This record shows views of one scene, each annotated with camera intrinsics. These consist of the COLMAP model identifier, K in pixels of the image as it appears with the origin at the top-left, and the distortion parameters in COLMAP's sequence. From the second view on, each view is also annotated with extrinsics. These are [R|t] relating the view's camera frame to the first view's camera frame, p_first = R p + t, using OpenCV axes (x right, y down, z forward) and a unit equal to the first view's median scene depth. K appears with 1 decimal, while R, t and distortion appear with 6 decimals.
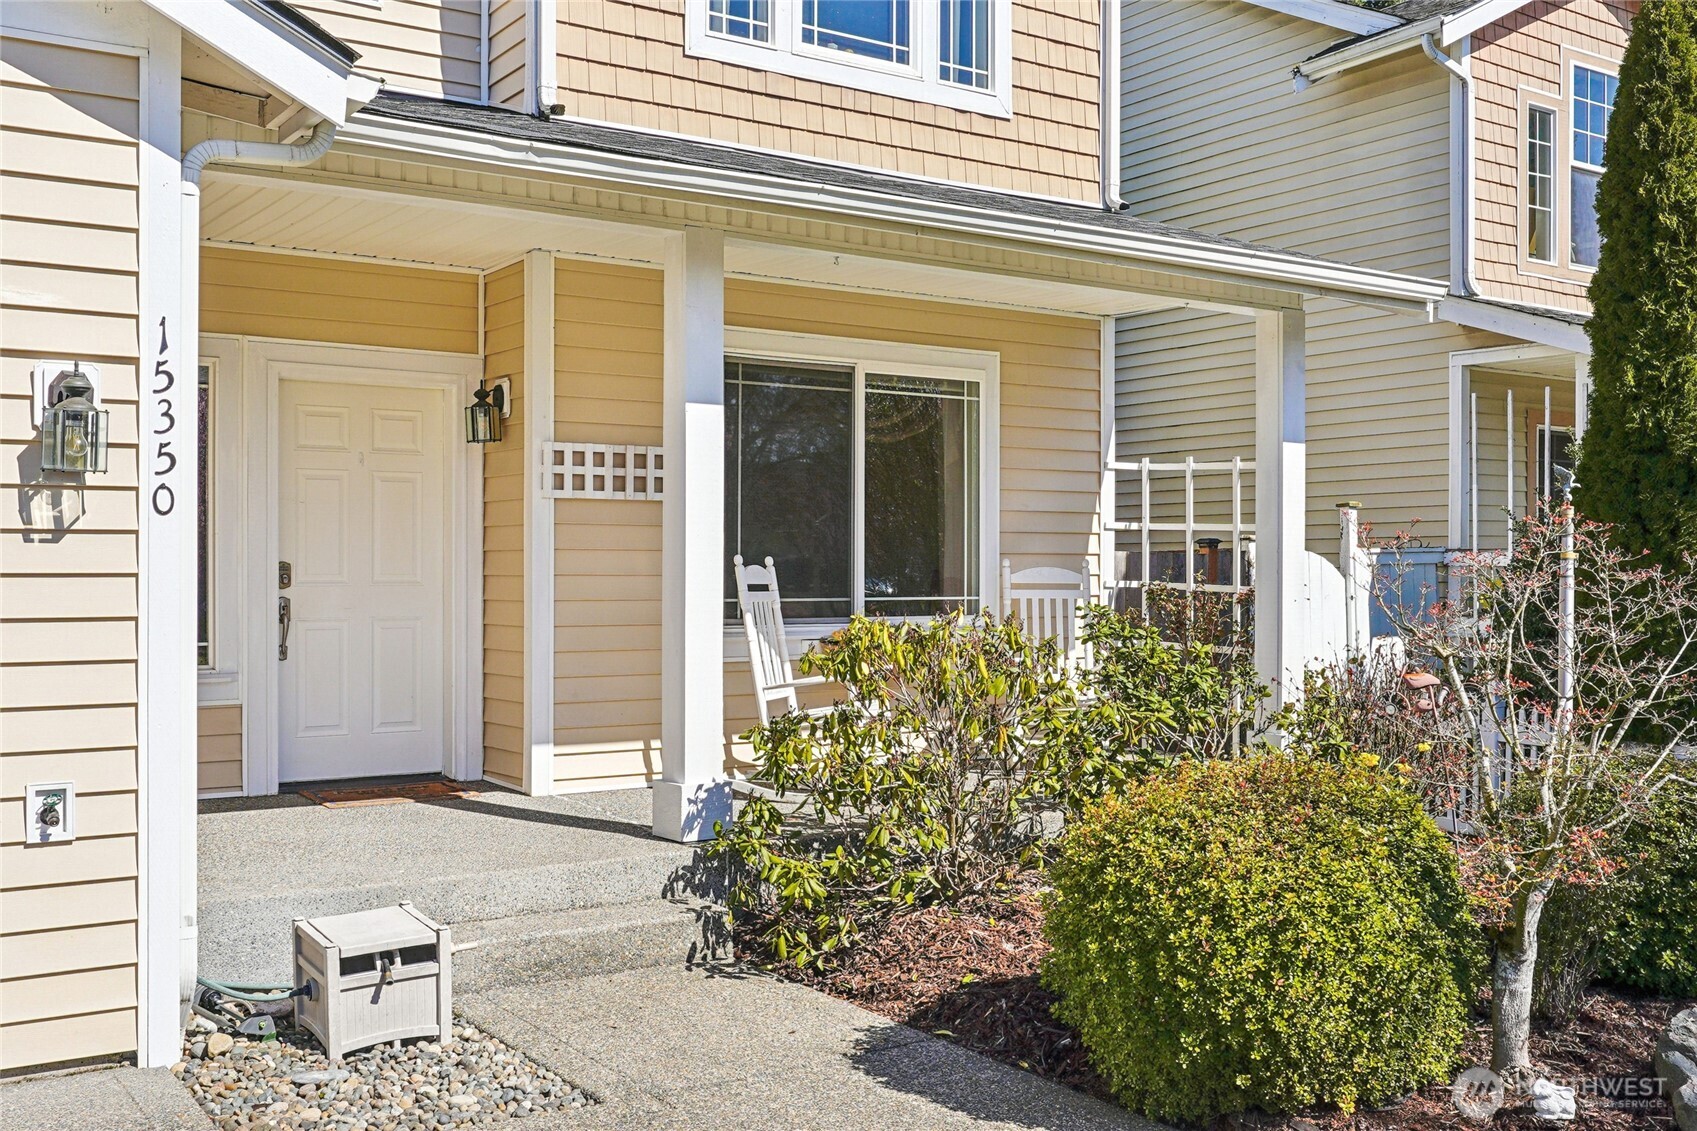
lens RADIAL K [[1678.3, 0, 848.2], [0, 1678.3, 567.5], [0, 0, 1]] dist [-0.027566, 0.000000]
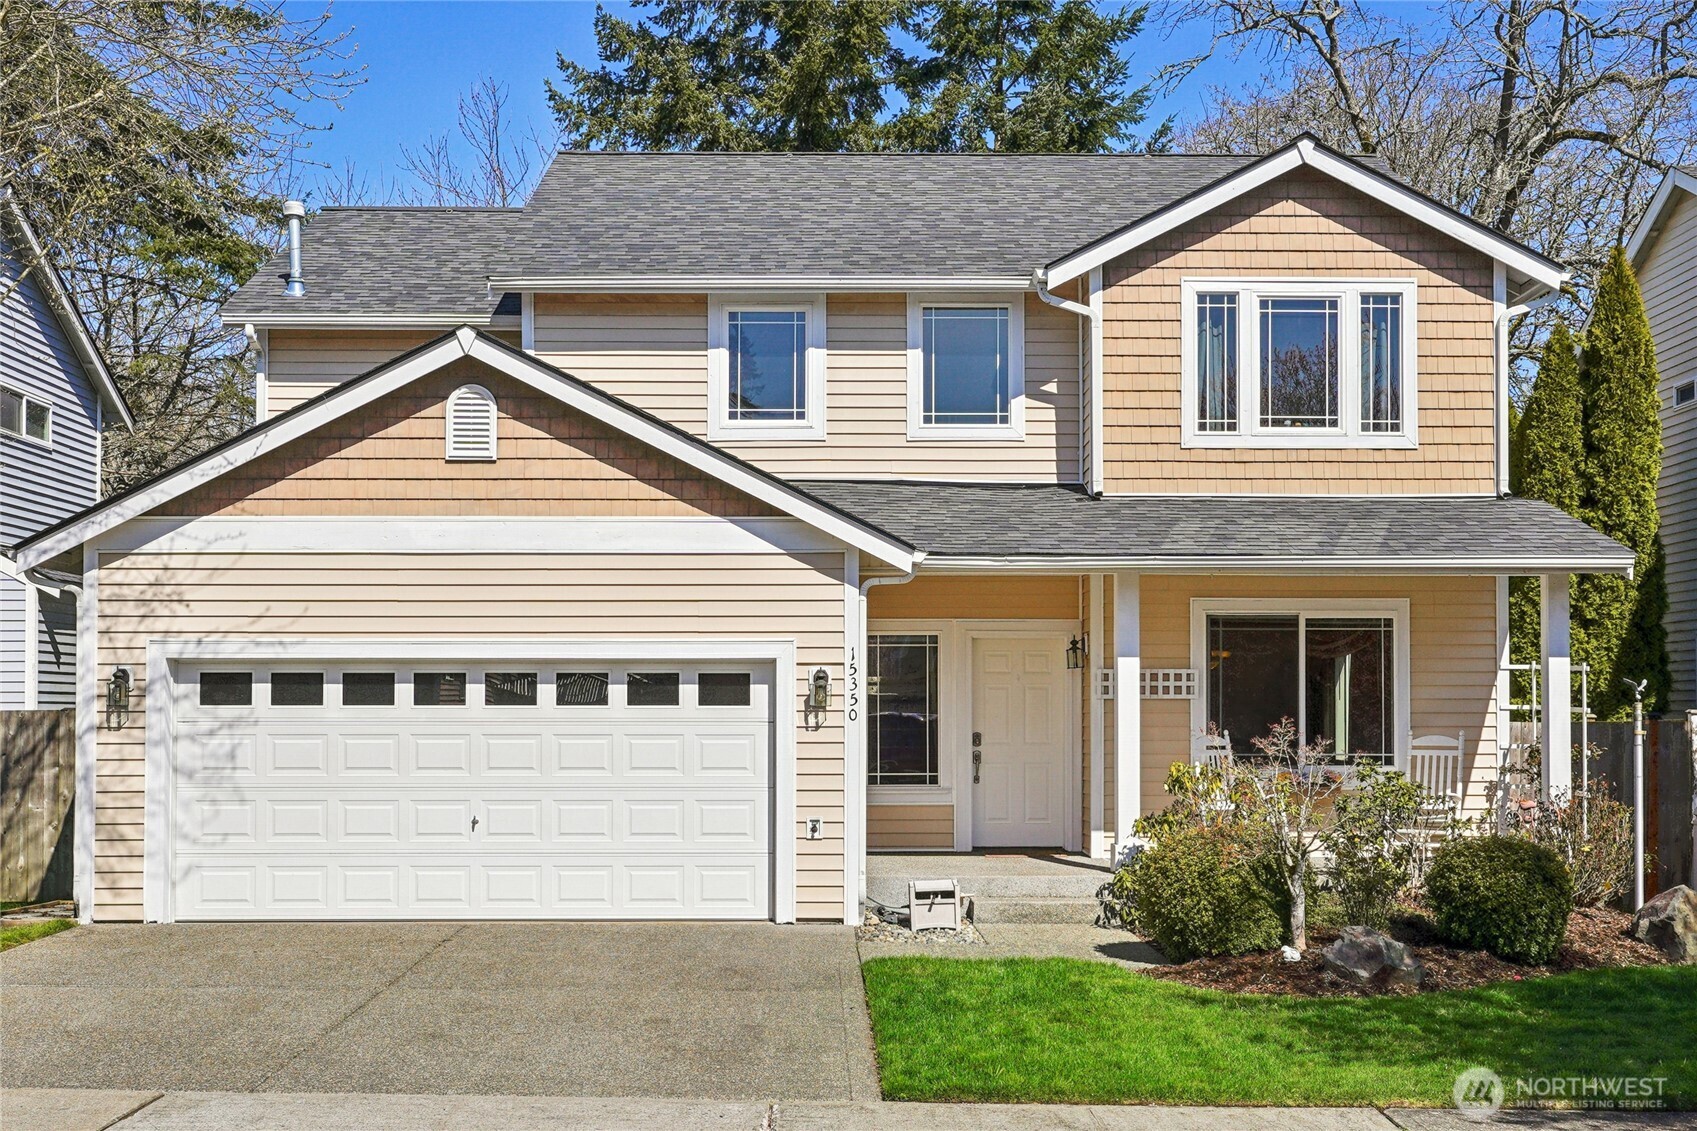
lens RADIAL K [[2118.5, 0, 845.2], [0, 2118.5, 571.0], [0, 0, 1]] dist [-0.010772, 0.000000]
pose [[0.829602, -0.038450, -0.557030, 0.886314], [0.001670, 0.997793, -0.066387, -0.026734], [0.558353, 0.054144, 0.827835, -1.099380]]
